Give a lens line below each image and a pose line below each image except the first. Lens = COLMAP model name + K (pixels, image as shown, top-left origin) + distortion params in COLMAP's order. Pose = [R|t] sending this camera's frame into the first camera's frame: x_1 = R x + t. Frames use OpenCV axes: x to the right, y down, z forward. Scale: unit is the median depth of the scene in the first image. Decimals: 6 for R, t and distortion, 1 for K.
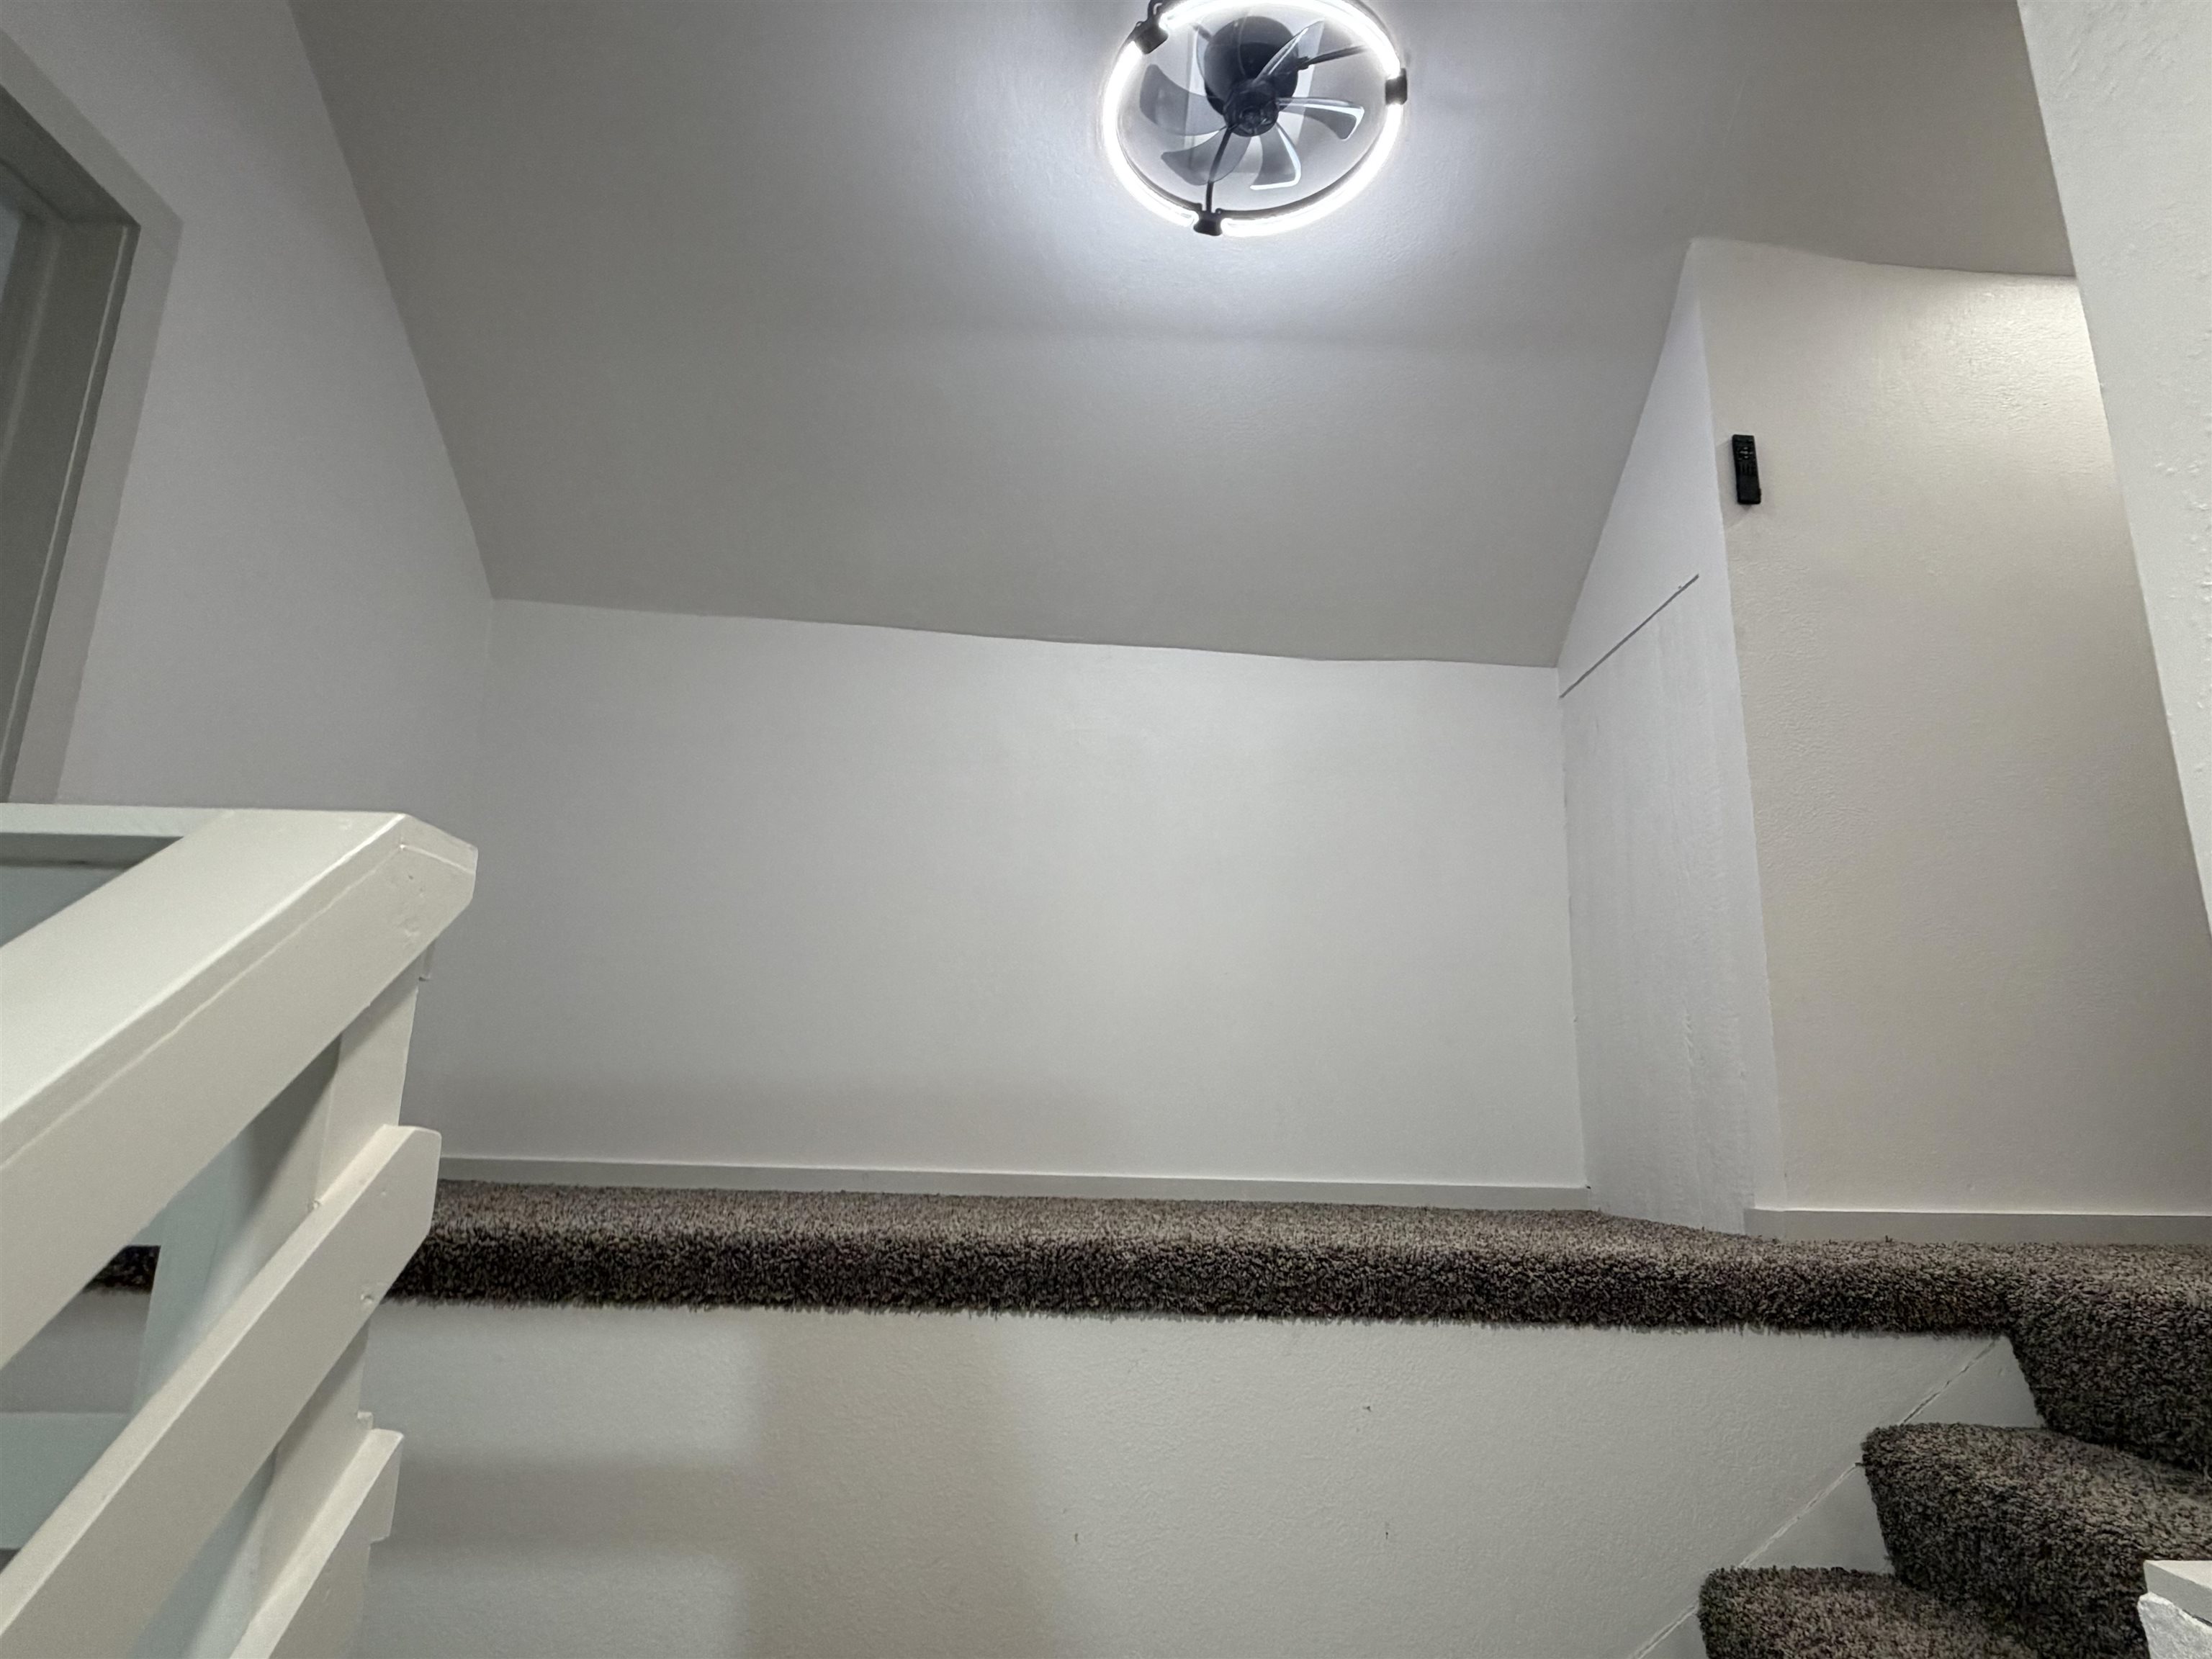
lens RADIAL K [[1254.3, 0, 1101.6], [0, 1254.3, 828.2], [0, 0, 1]] dist [0.000128, 0.002014]
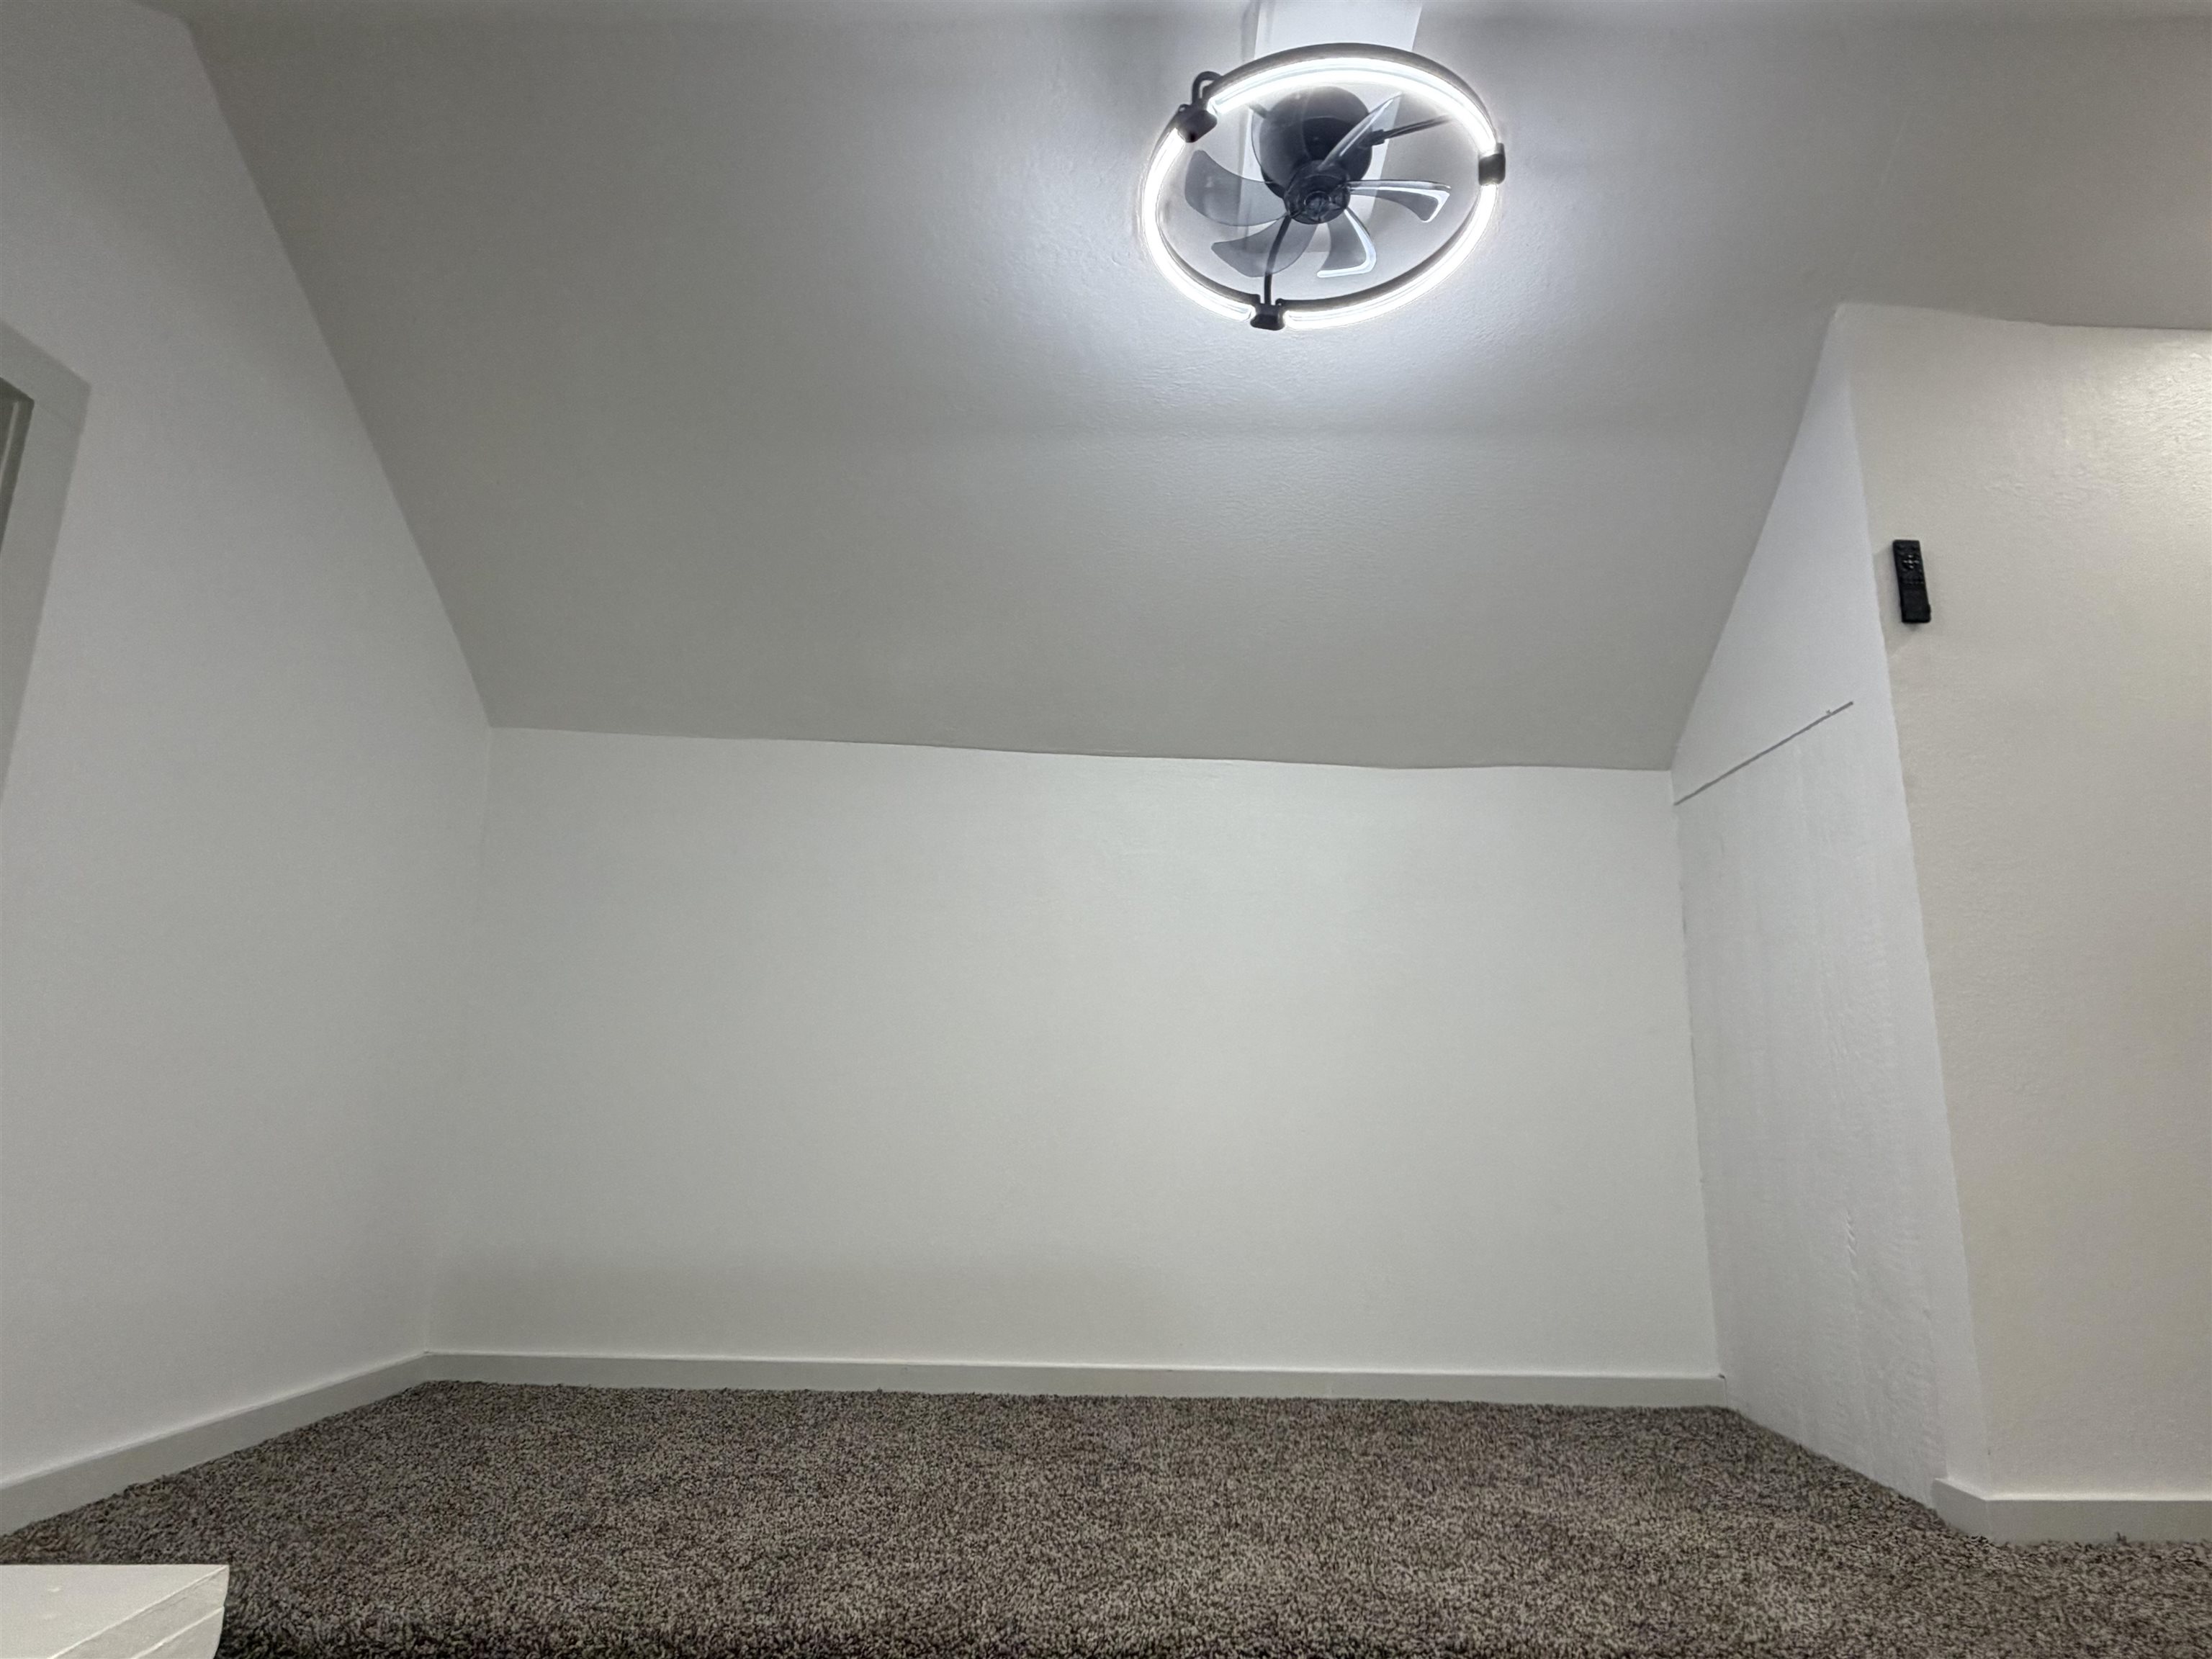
lens RADIAL K [[1261.1, 0, 1106.0], [0, 1261.1, 829.5], [0, 0, 1]] dist [0.000992, 0.004281]
pose [[0.998792, -0.020418, -0.044704, 0.005906], [0.020752, 0.999760, 0.007023, -0.142731], [0.044550, -0.007942, 0.998976, 0.129389]]
